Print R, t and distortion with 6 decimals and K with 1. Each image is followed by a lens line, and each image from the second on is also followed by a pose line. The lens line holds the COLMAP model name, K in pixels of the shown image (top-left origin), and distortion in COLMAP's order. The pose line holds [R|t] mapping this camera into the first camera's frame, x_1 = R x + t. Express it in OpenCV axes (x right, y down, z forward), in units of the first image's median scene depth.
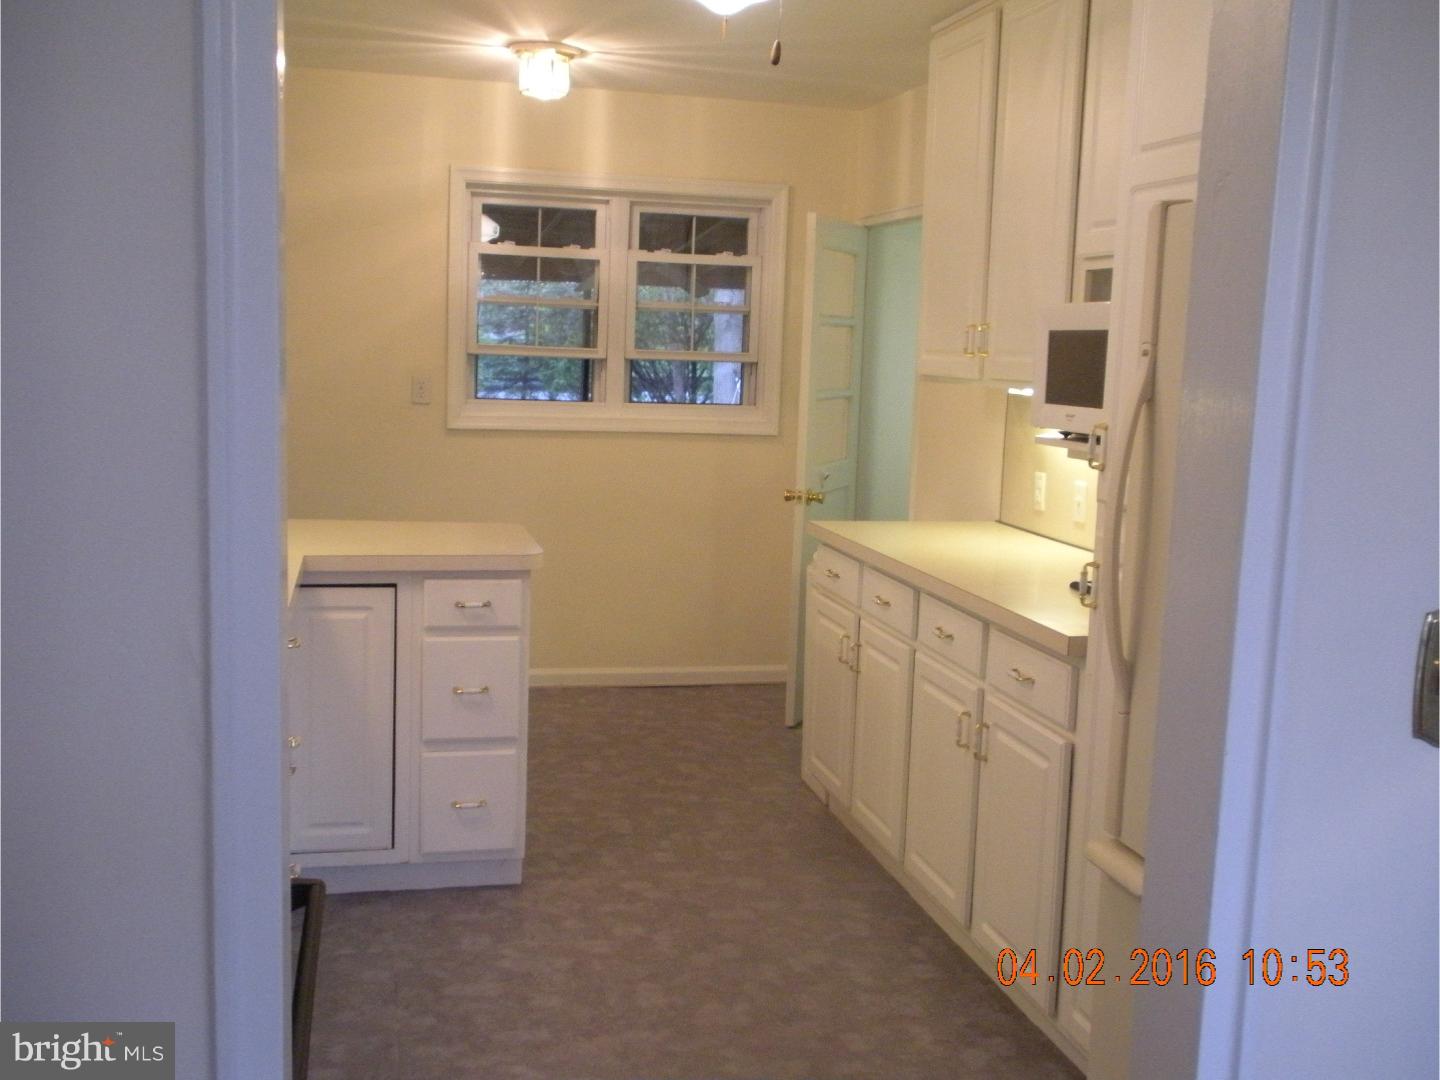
lens RADIAL K [[1481.0, 0, 720.8], [0, 1481.0, 543.4], [0, 0, 1]] dist [-0.009219, 0.025915]
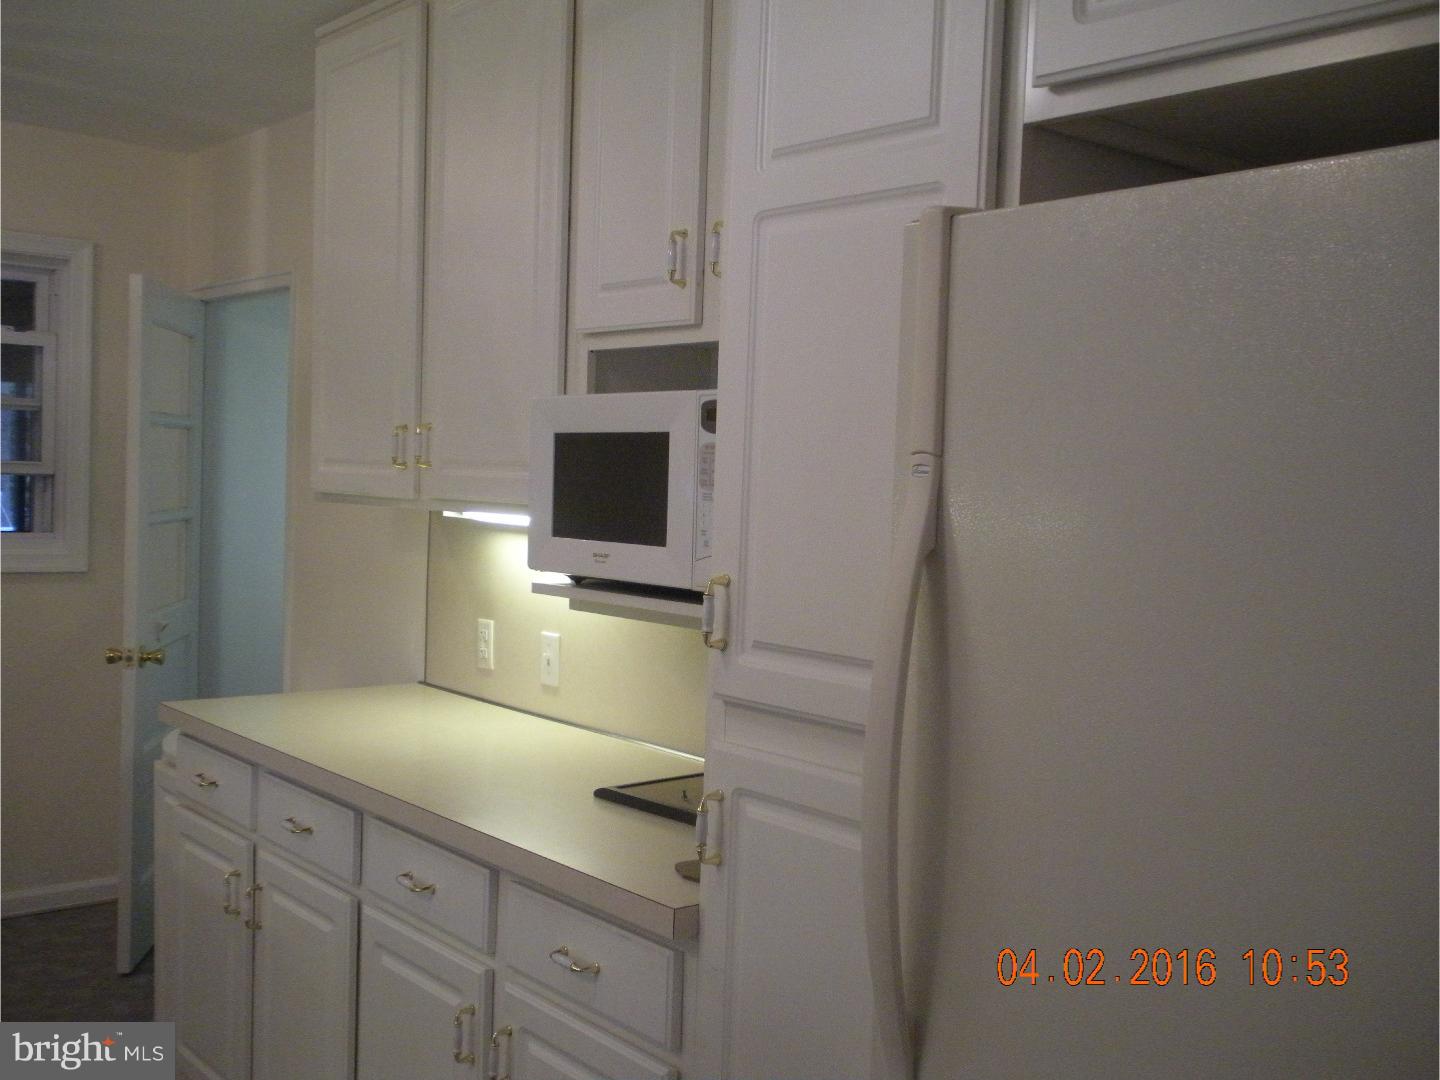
lens RADIAL K [[1481.0, 0, 720.8], [0, 1481.0, 543.4], [0, 0, 1]] dist [-0.009219, 0.025915]
pose [[0.891041, -0.025528, 0.453205, -0.021356], [0.057493, 0.996723, -0.056893, -0.038081], [-0.450268, 0.076750, 0.889589, 0.276982]]
